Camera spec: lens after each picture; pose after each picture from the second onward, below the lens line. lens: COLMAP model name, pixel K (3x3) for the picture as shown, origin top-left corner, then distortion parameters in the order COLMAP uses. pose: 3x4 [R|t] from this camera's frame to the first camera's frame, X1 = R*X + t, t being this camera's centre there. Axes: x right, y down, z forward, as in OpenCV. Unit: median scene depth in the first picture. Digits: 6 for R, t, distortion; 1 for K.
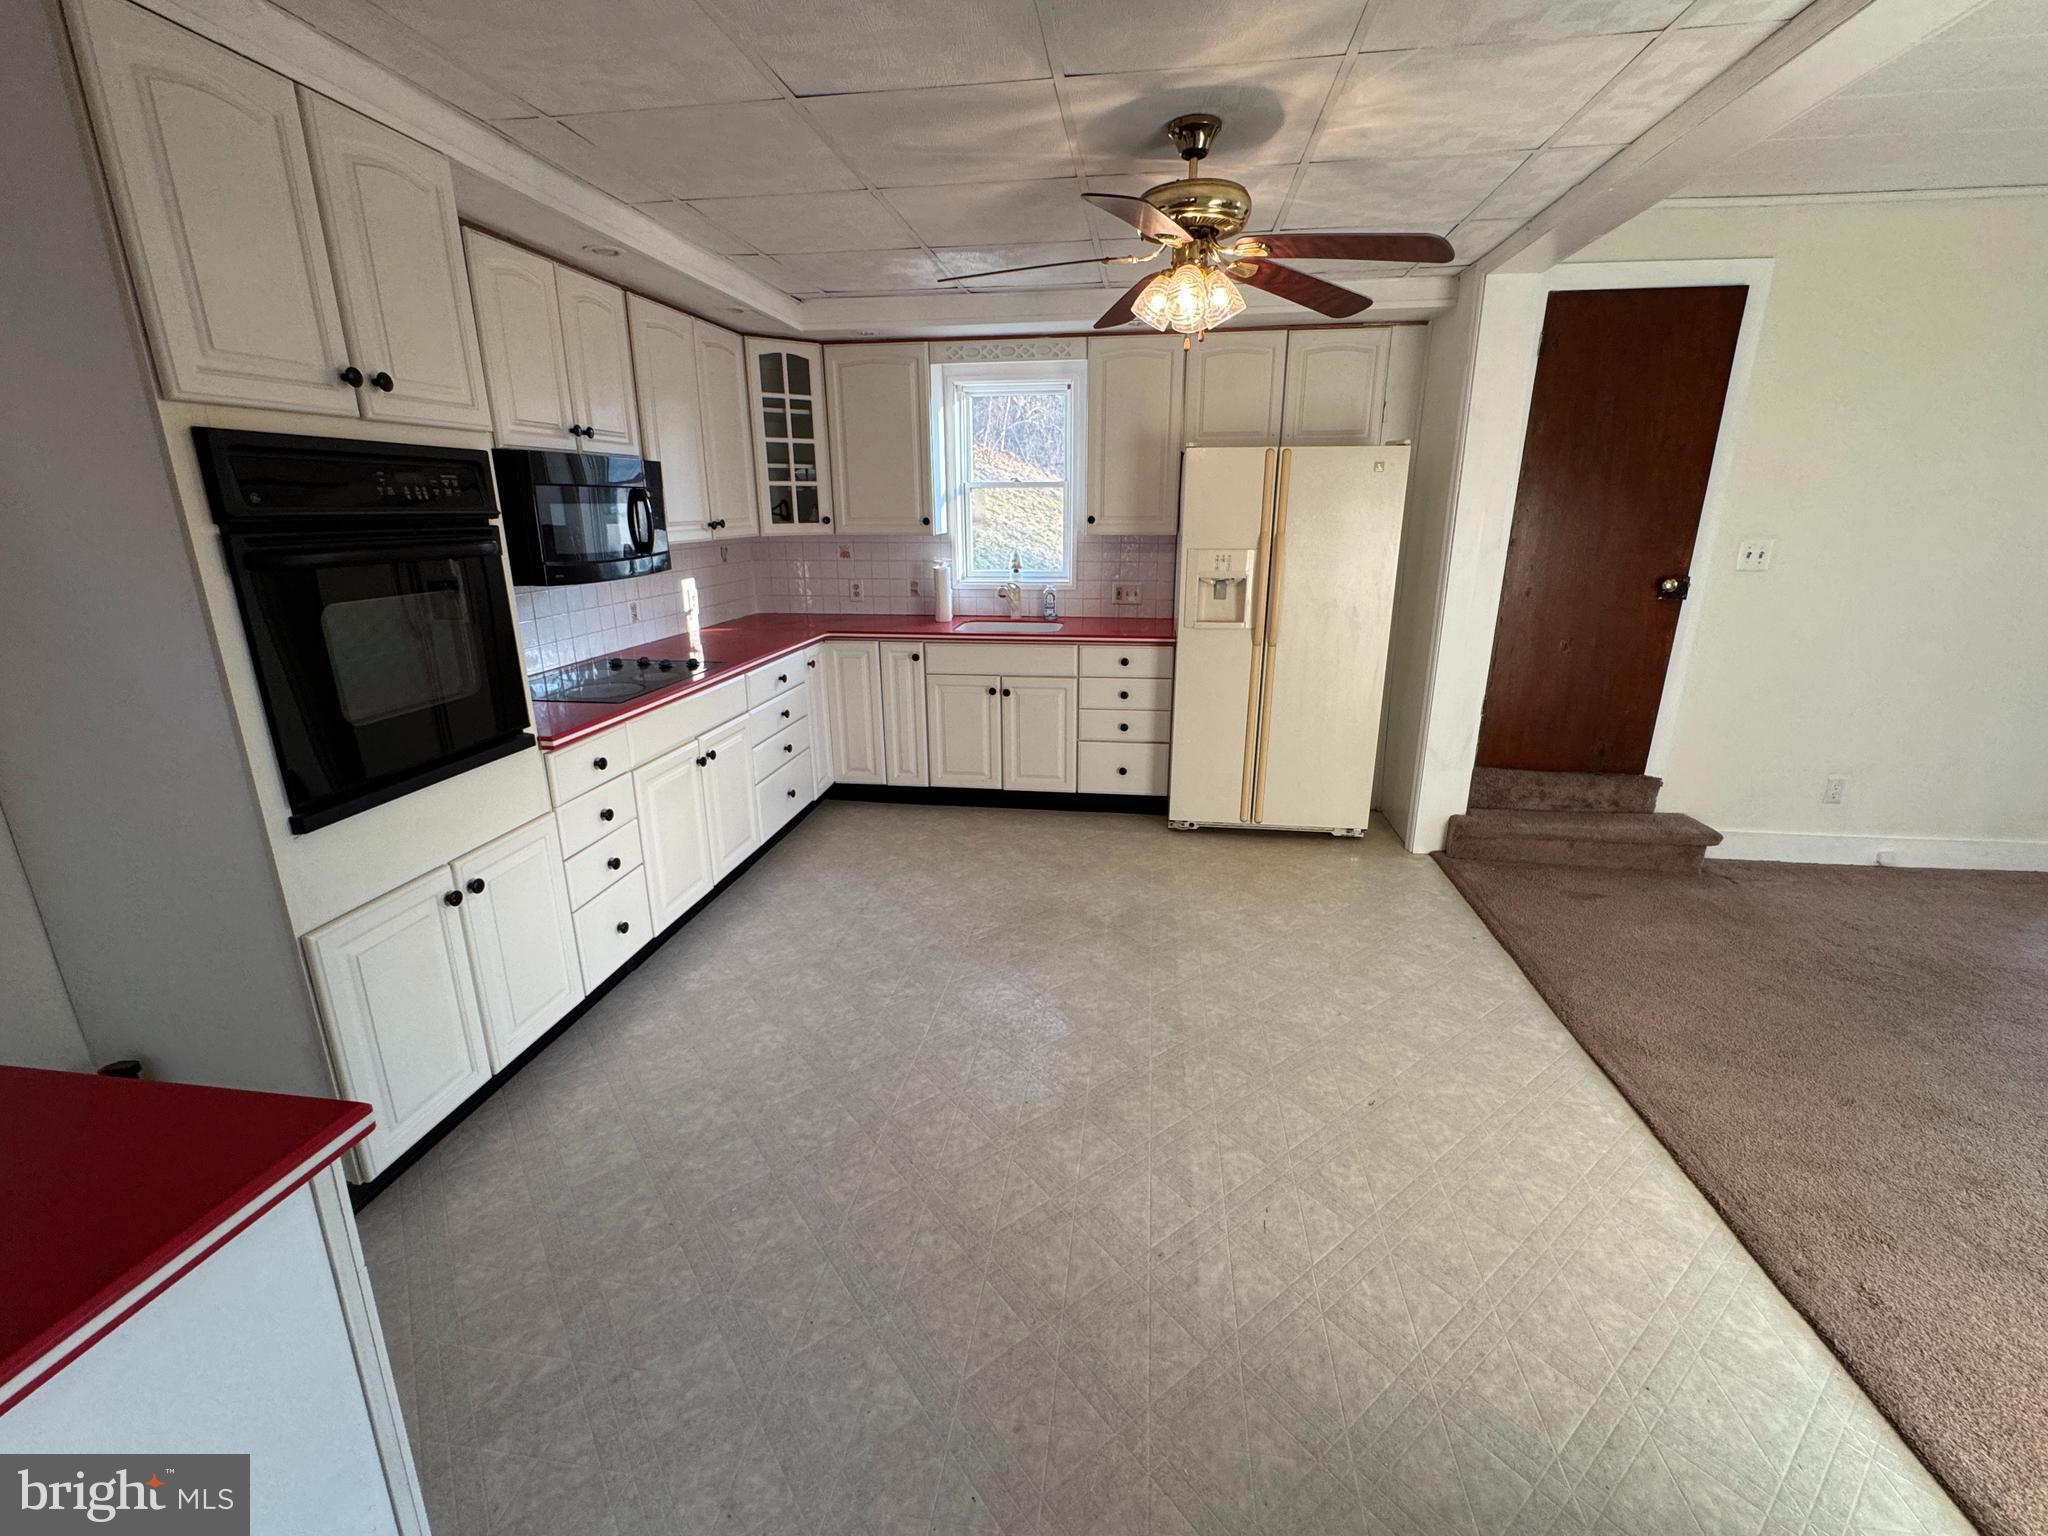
lens RADIAL K [[880.9, 0, 1026.3], [0, 880.9, 764.5], [0, 0, 1]] dist [-0.003307, 0.000614]
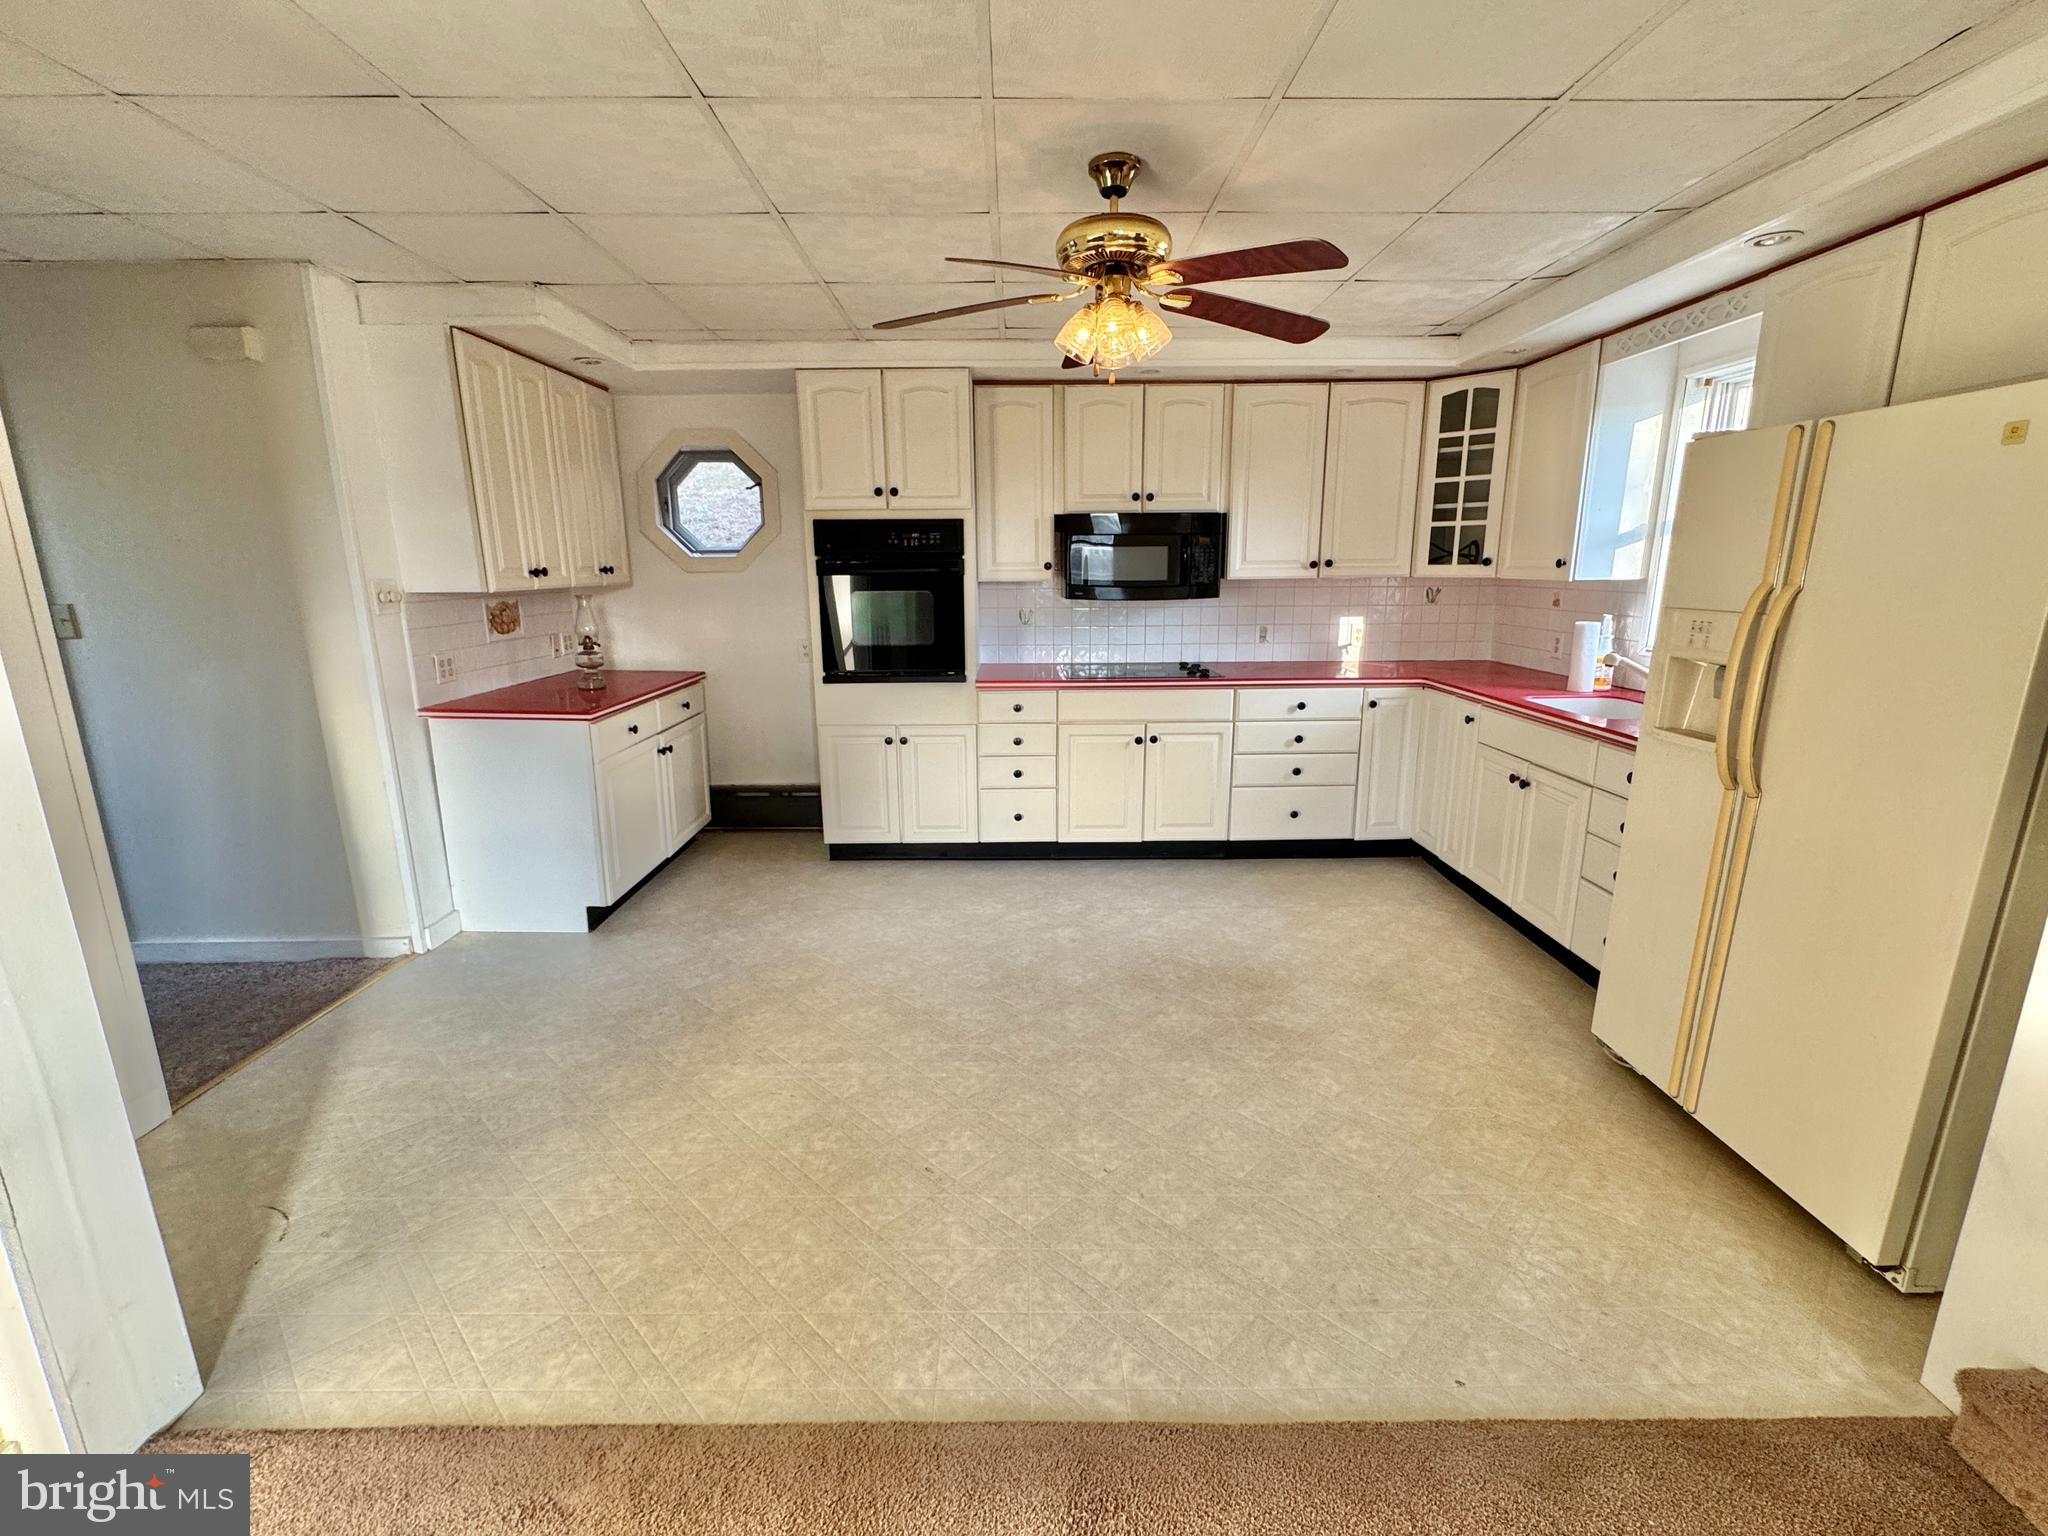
lens RADIAL K [[880.9, 0, 1027.9], [0, 880.9, 766.9], [0, 0, 1]] dist [-0.003307, 0.000614]
pose [[0.150464, 0.225726, -0.962501, 1.091072], [-0.273574, 0.945073, 0.178872, -0.193614], [0.950009, 0.236401, 0.203952, 0.728512]]
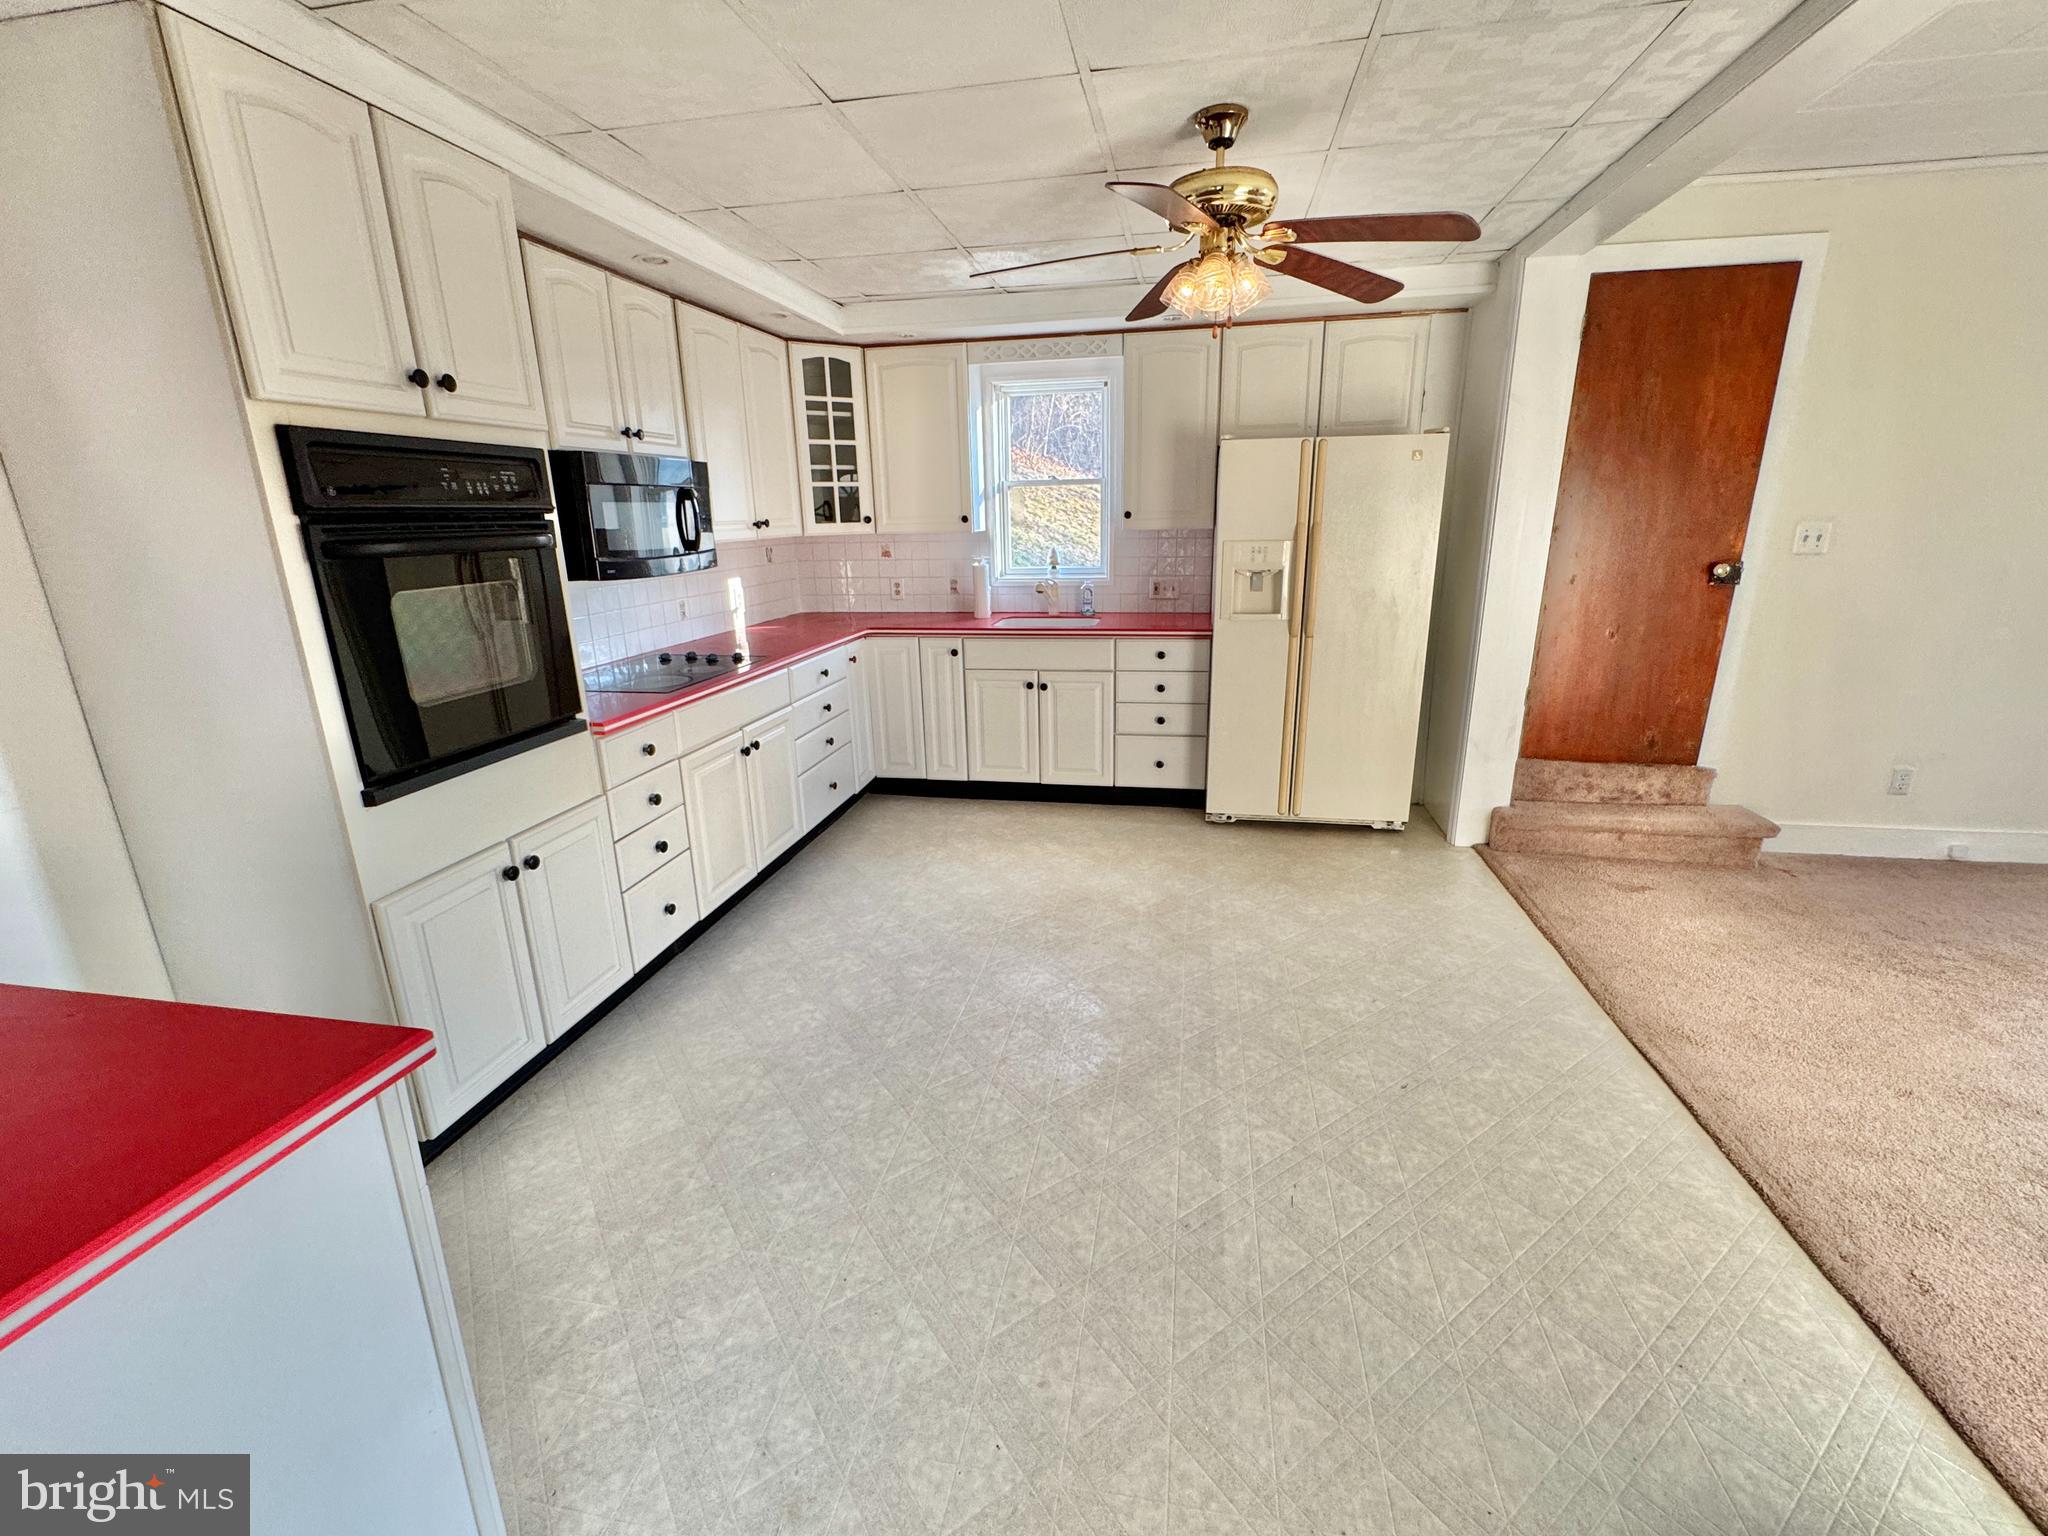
lens RADIAL K [[880.9, 0, 1026.7], [0, 880.9, 764.7], [0, 0, 1]] dist [-0.003307, 0.000614]
pose [[0.998736, -0.001615, -0.050236, 0.014458], [0.001292, 0.999978, -0.006455, 0.024088], [0.050245, 0.006382, 0.998717, -0.016499]]
